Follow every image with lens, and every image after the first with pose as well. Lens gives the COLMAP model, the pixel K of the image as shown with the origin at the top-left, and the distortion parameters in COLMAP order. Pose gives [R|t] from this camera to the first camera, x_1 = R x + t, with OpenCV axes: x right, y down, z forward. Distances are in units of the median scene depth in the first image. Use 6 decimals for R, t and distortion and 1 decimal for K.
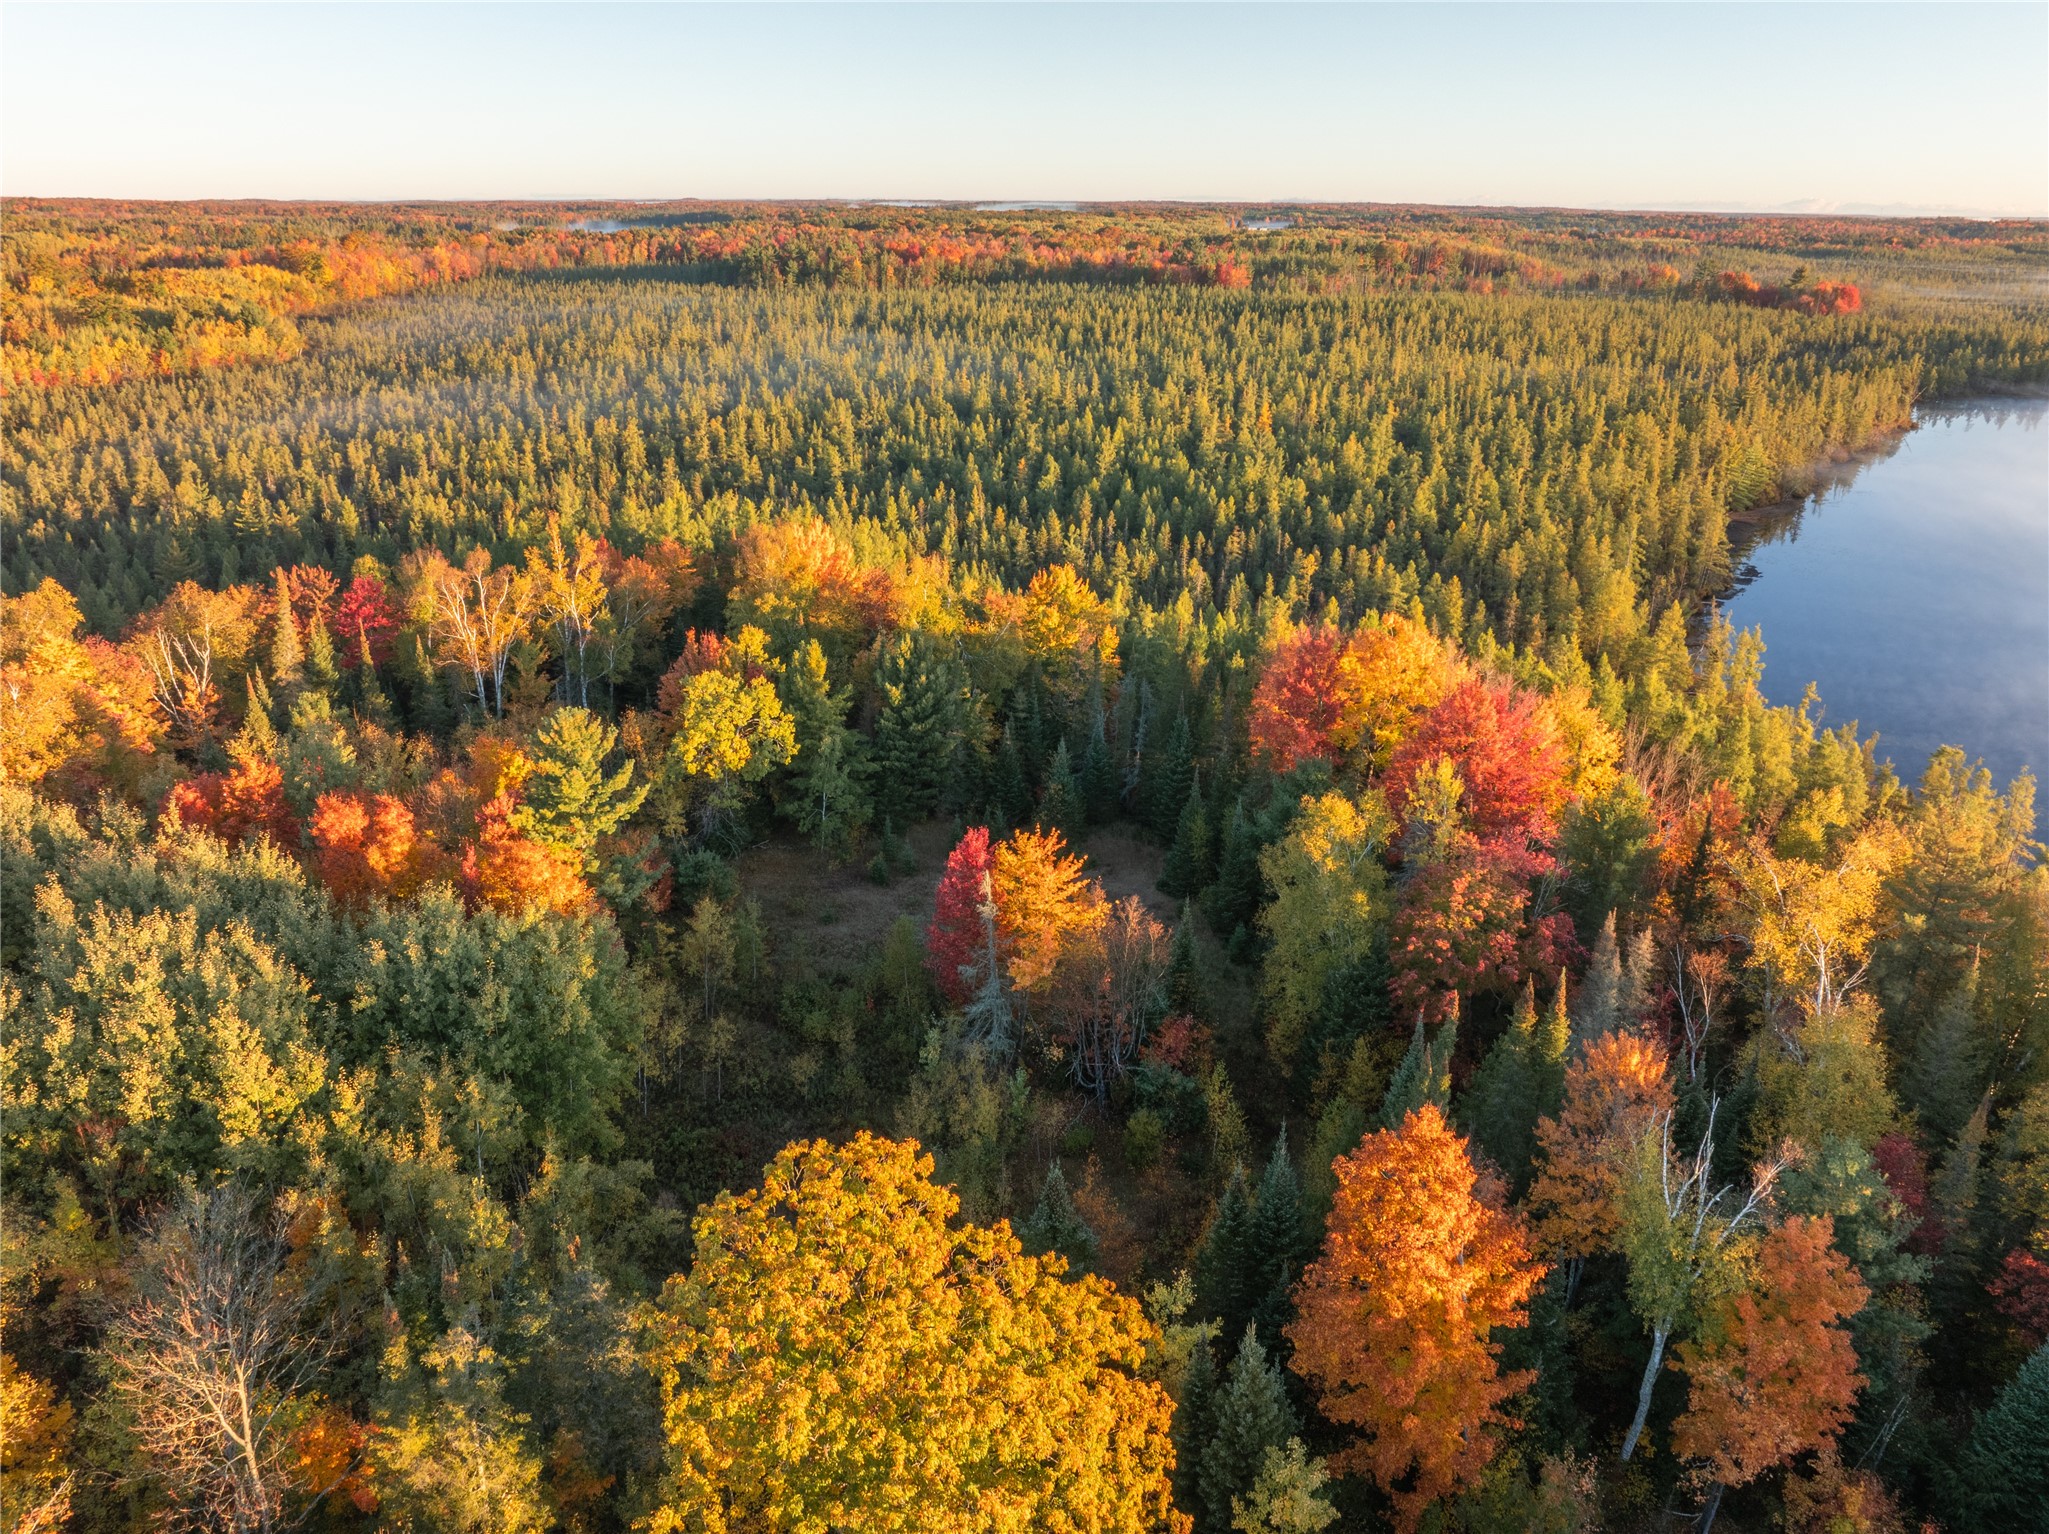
lens RADIAL K [[1466.5, 0, 1024.5], [0, 1466.5, 767.0], [0, 0, 1]] dist [-0.063510, 0.036300]
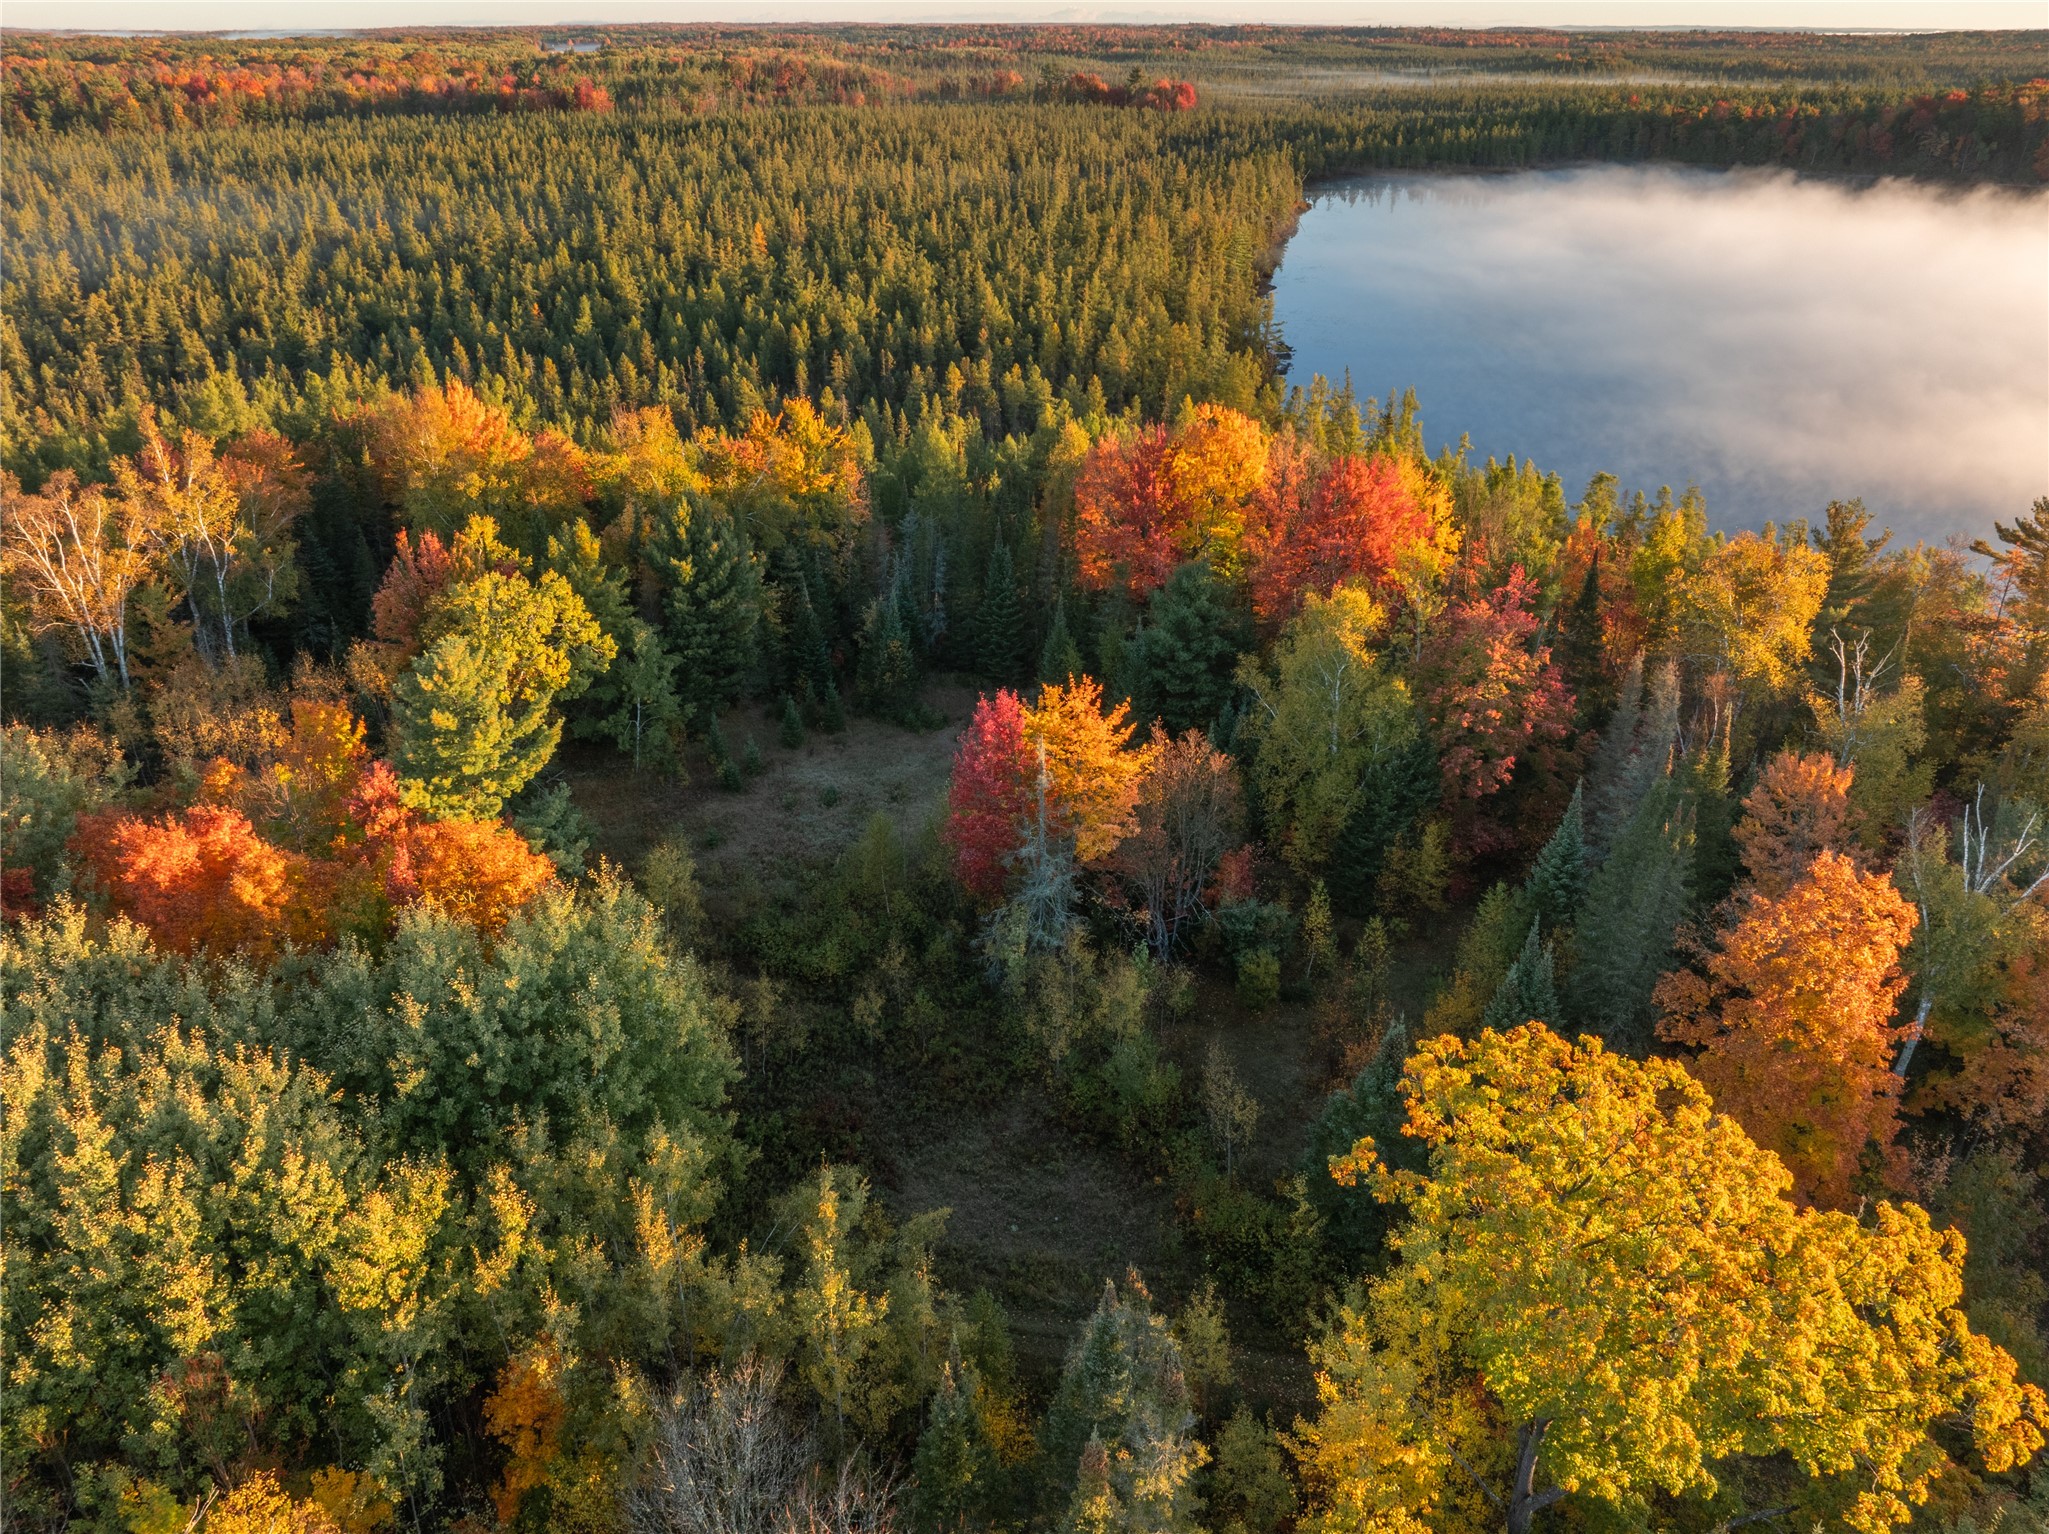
lens RADIAL K [[1466.5, 0, 1024.5], [0, 1466.5, 767.0], [0, 0, 1]] dist [-0.063510, 0.036300]
pose [[0.898264, -0.207263, 0.387511, -0.268536], [0.165970, 0.976490, 0.137558, -0.022542], [-0.406911, -0.059248, 0.911544, 0.149034]]
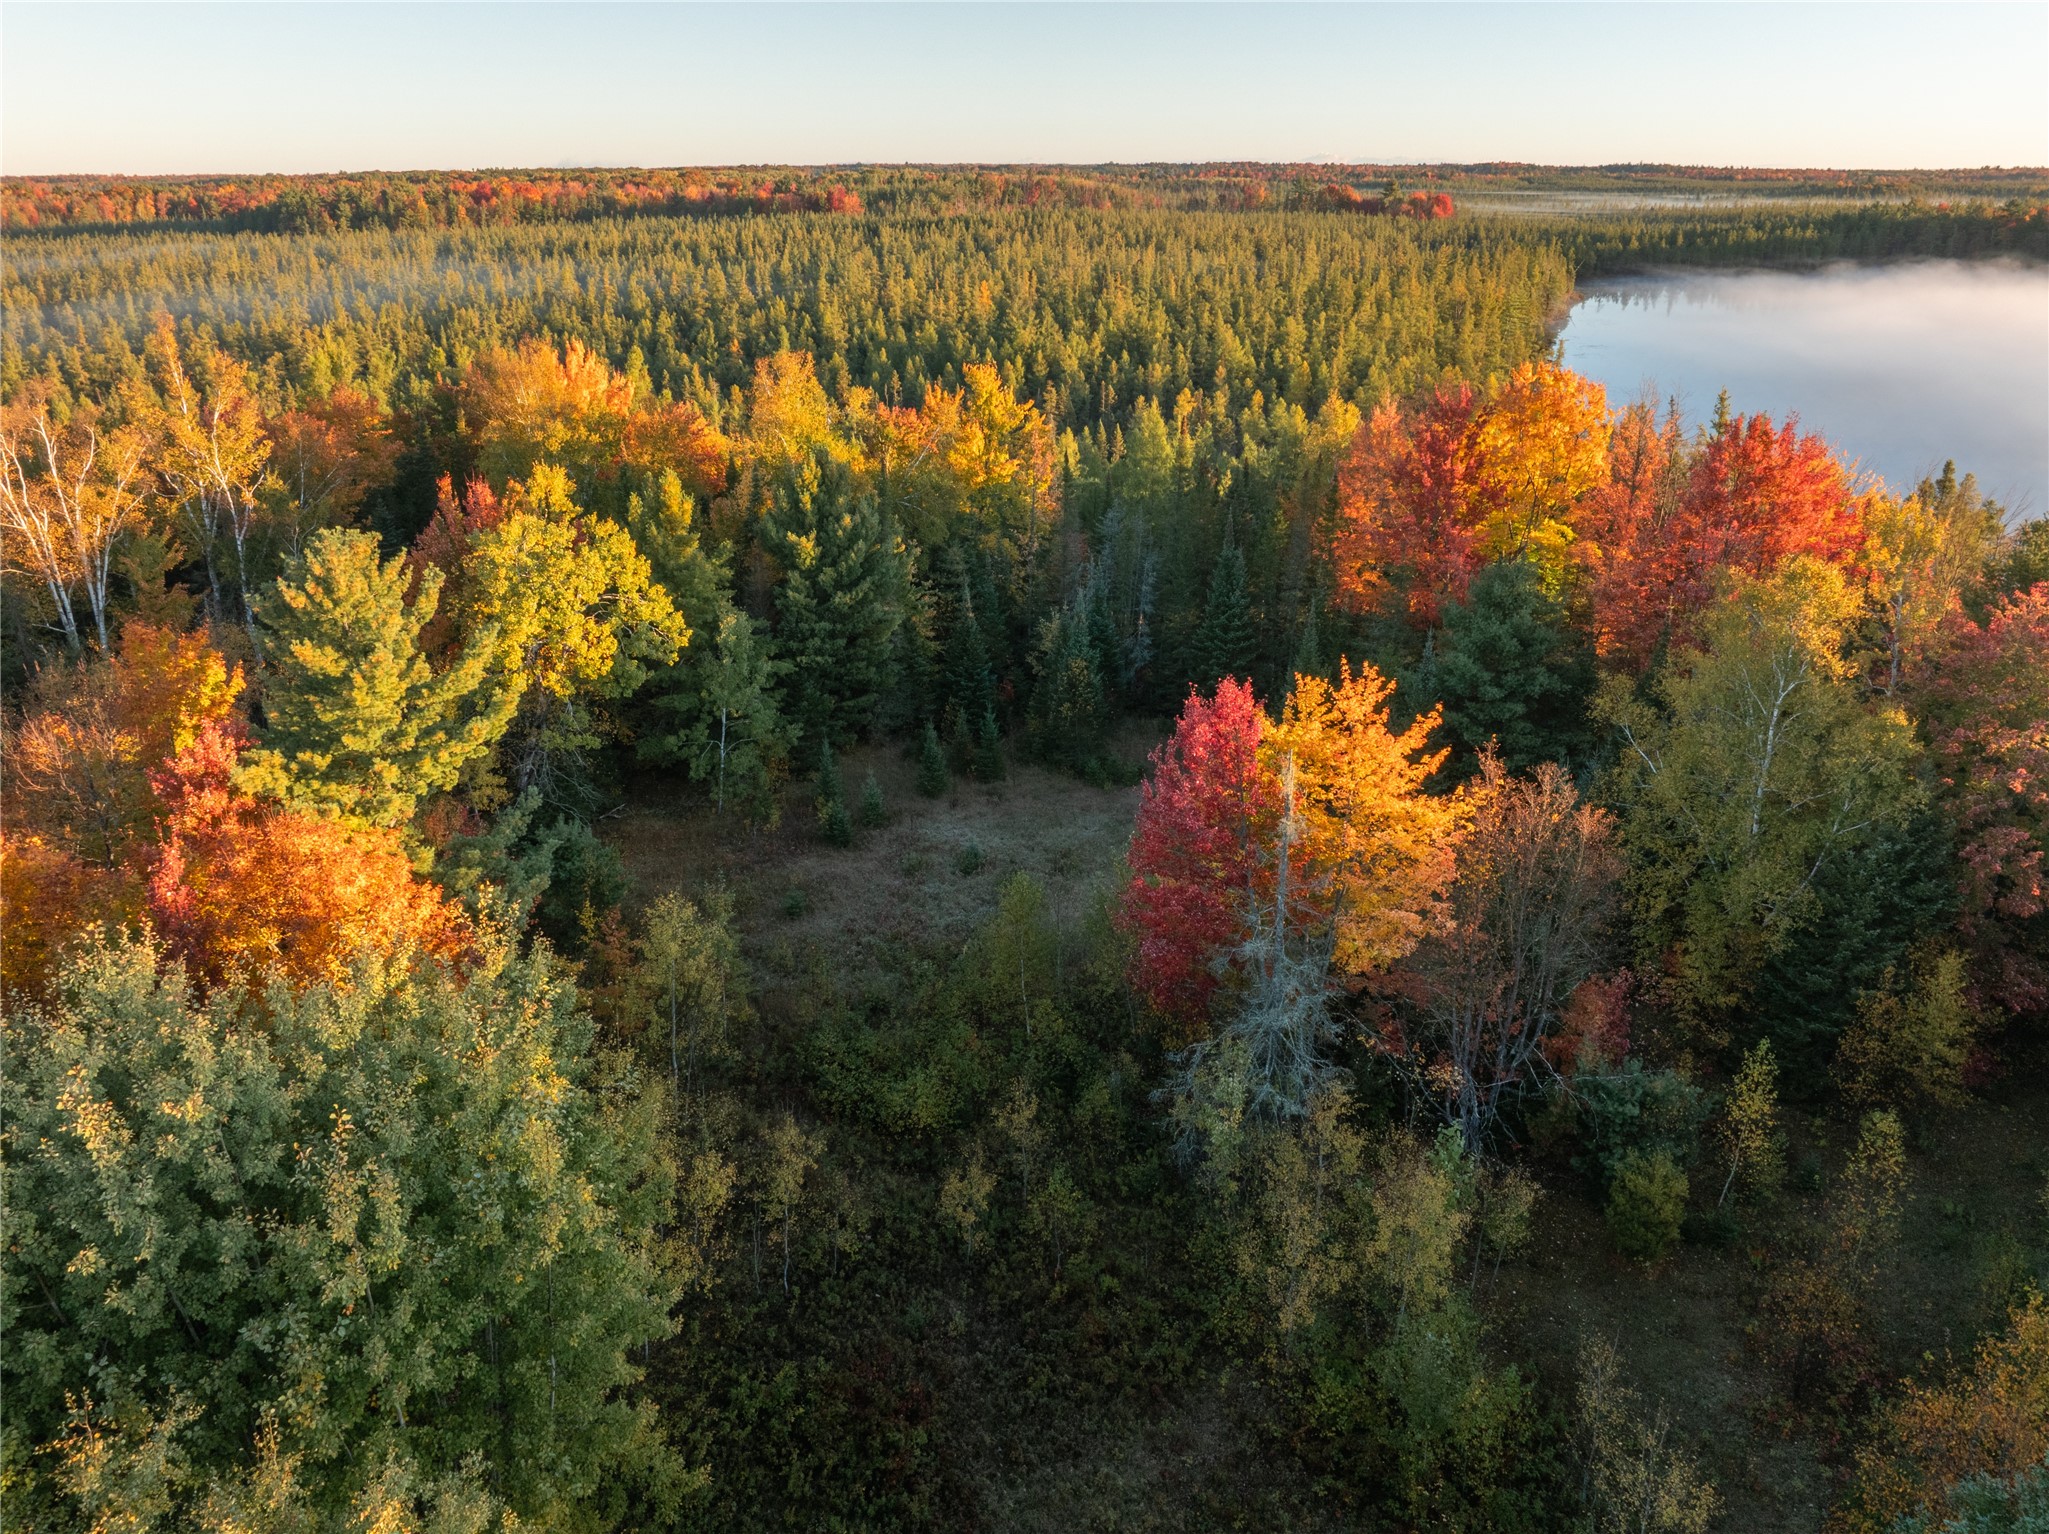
lens RADIAL K [[1448.3, 0, 1012.0], [0, 1448.3, 760.5], [0, 0, 1]] dist [-0.045231, 0.002702]
pose [[0.958846, -0.118890, 0.257835, -0.178742], [0.115885, 0.992899, 0.026877, 0.035470], [-0.259200, 0.004109, 0.965815, 0.382382]]
